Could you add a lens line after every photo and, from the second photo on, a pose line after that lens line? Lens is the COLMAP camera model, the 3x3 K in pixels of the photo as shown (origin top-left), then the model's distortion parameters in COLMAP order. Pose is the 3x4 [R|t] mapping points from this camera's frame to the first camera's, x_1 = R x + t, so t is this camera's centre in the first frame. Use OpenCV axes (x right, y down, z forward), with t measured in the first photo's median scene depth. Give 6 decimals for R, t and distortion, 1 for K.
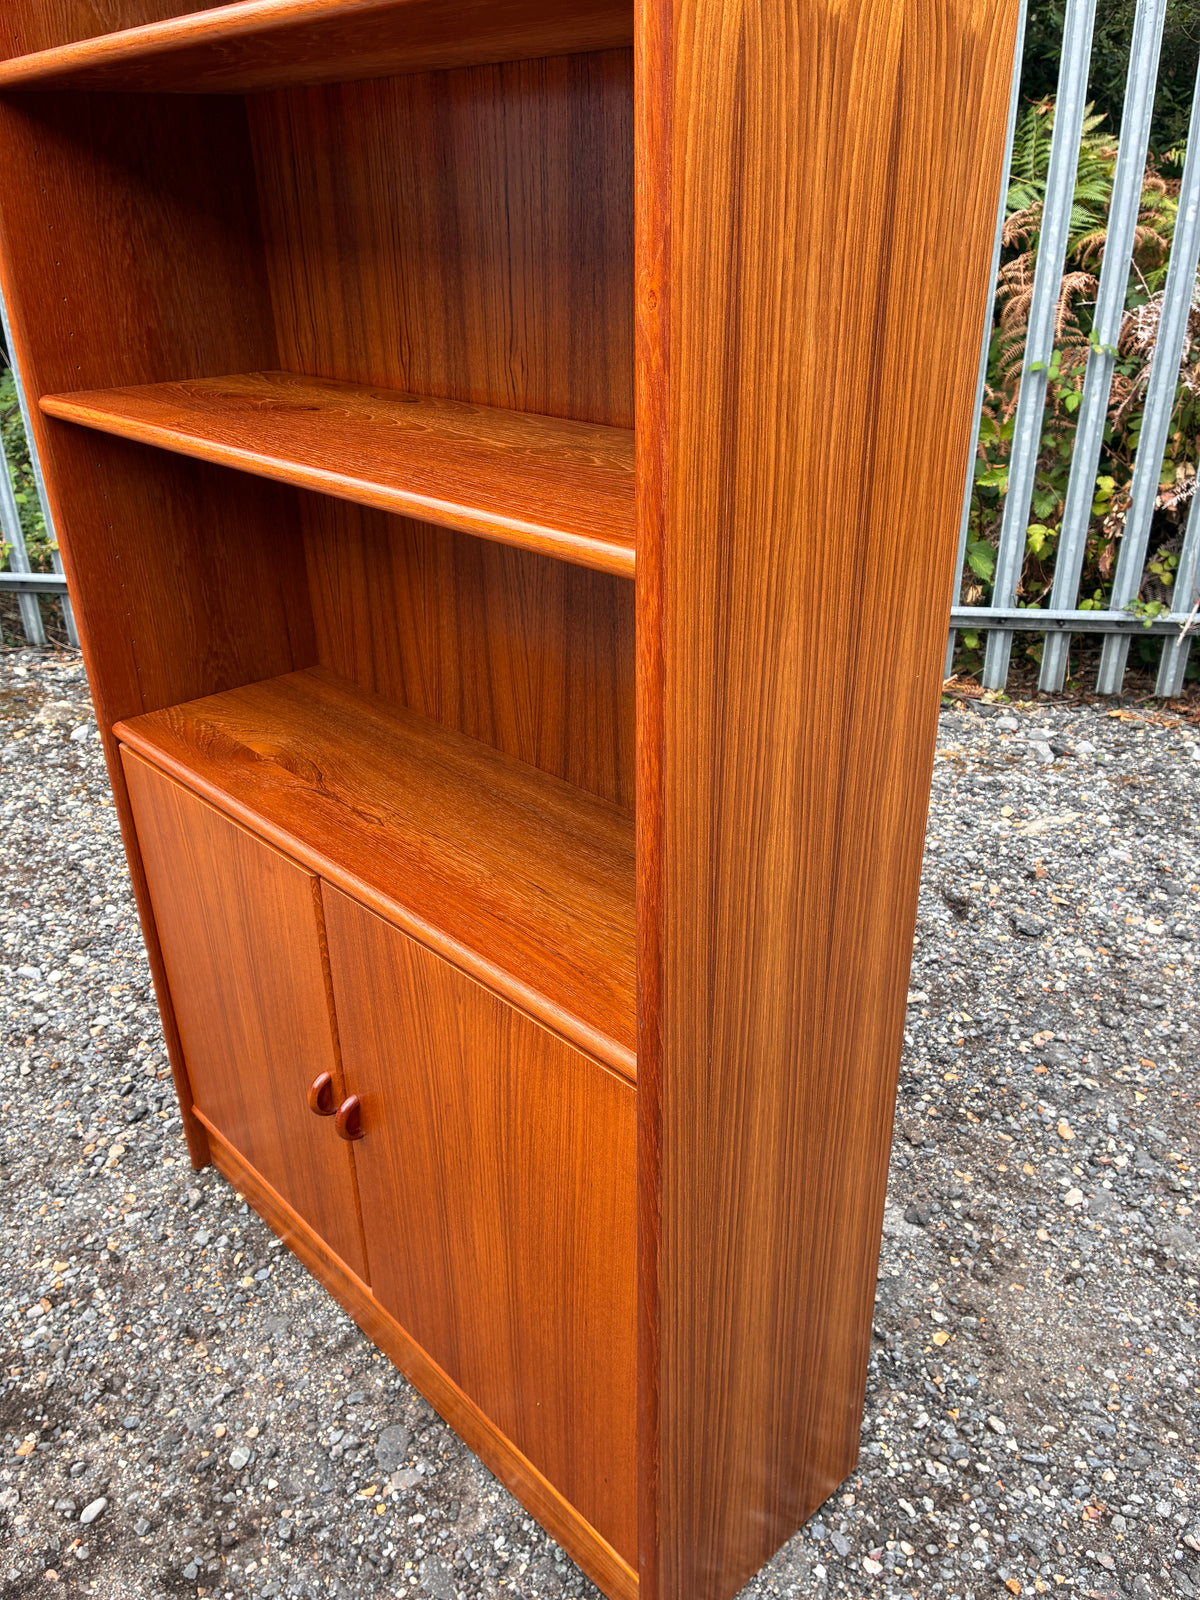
lens RADIAL K [[1219.3, 0, 594.5], [0, 1219.3, 797.0], [0, 0, 1]] dist [0.057437, -0.073084]
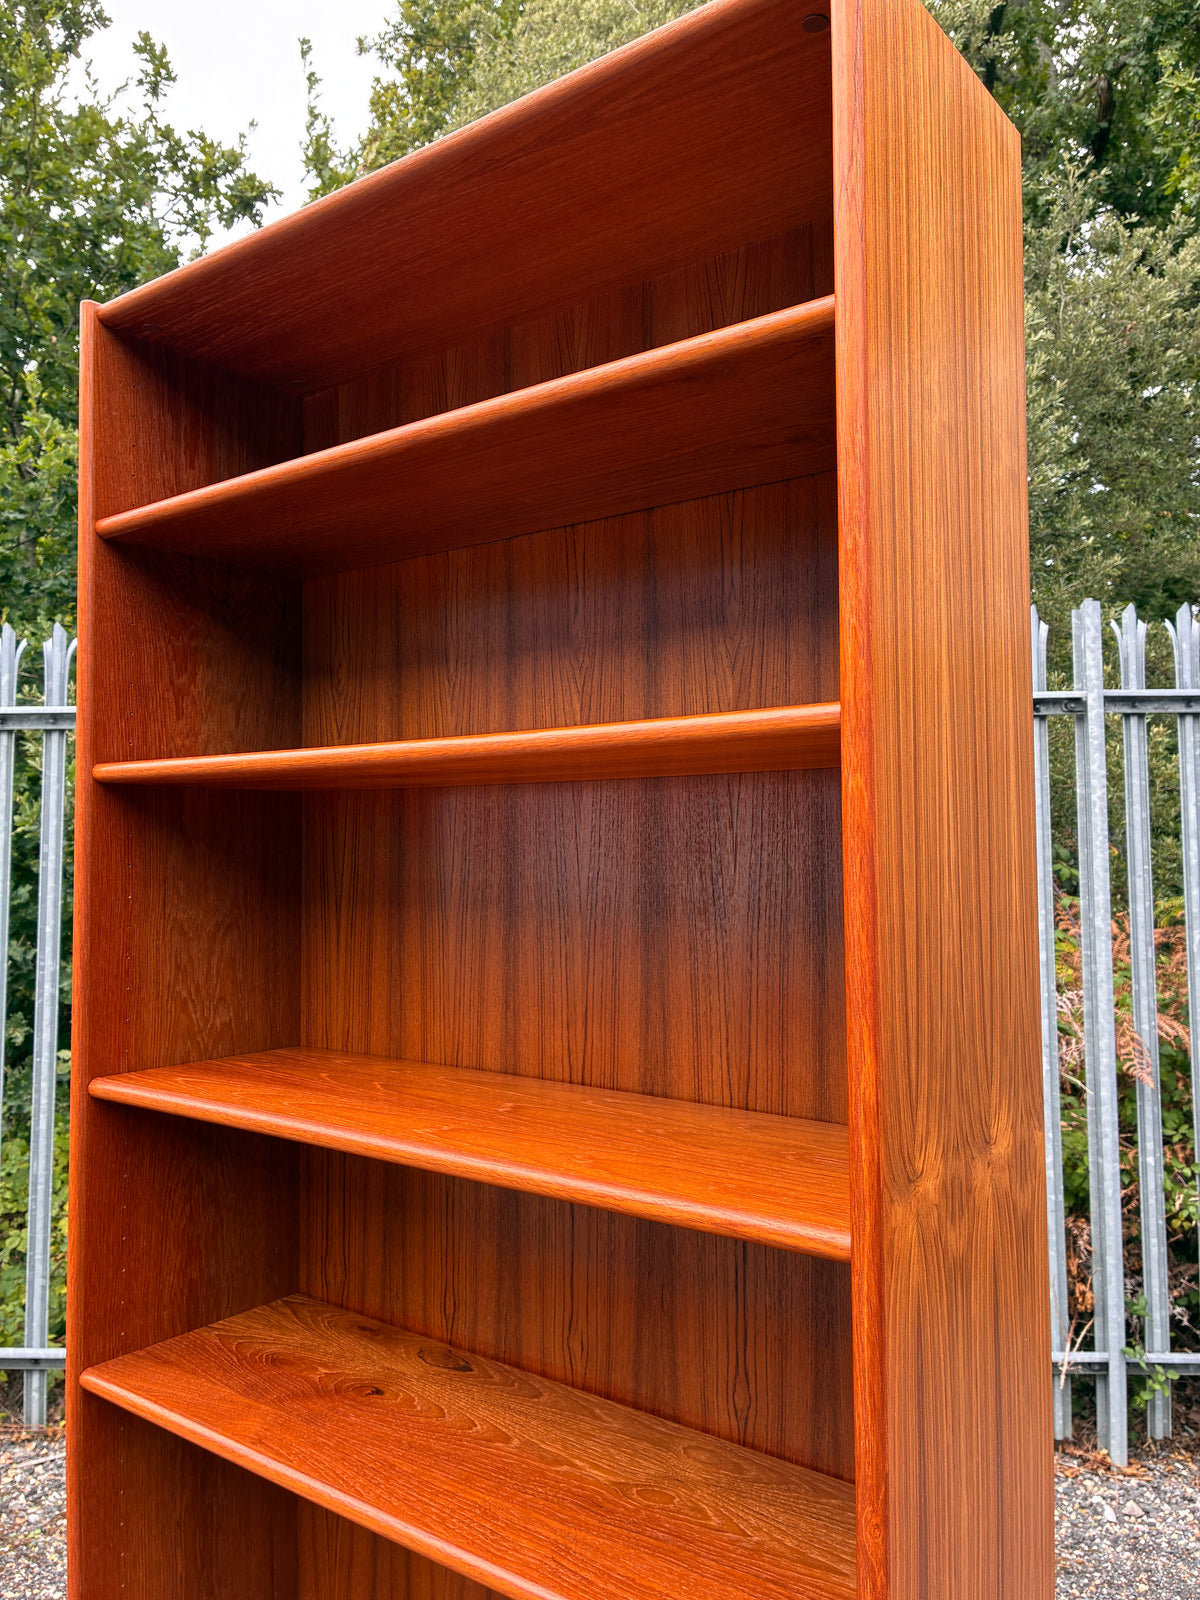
lens RADIAL K [[1219.3, 0, 597.0], [0, 1219.3, 794.4], [0, 0, 1]] dist [0.057437, -0.073084]
pose [[0.987181, 0.020800, 0.158245, -0.148503], [0.058386, 0.875691, -0.479330, -0.166803], [-0.148543, 0.482424, 0.863251, -0.116106]]
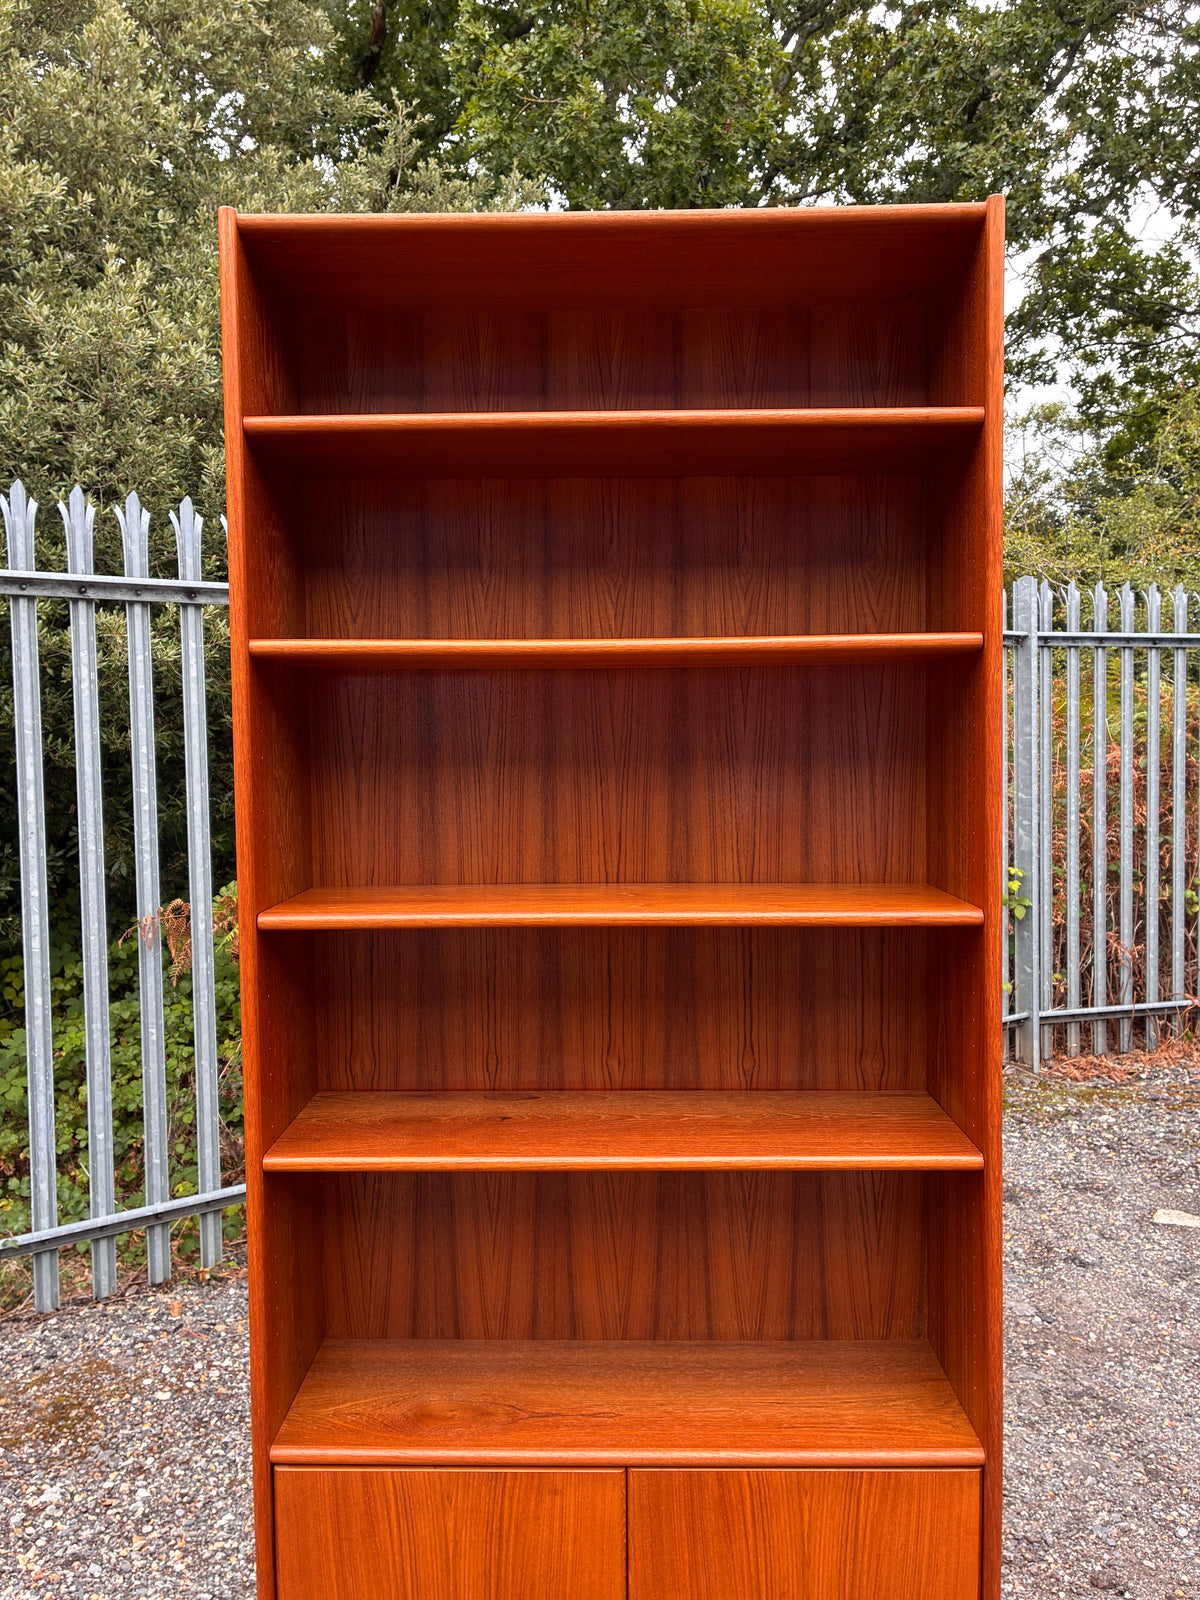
lens RADIAL K [[1219.3, 0, 596.4], [0, 1219.3, 791.5], [0, 0, 1]] dist [0.057437, -0.073084]
pose [[0.694257, -0.023037, 0.719359, -0.777815], [0.314635, 0.908638, -0.274558, -0.159669], [-0.647312, 0.416949, 0.638076, -0.079345]]
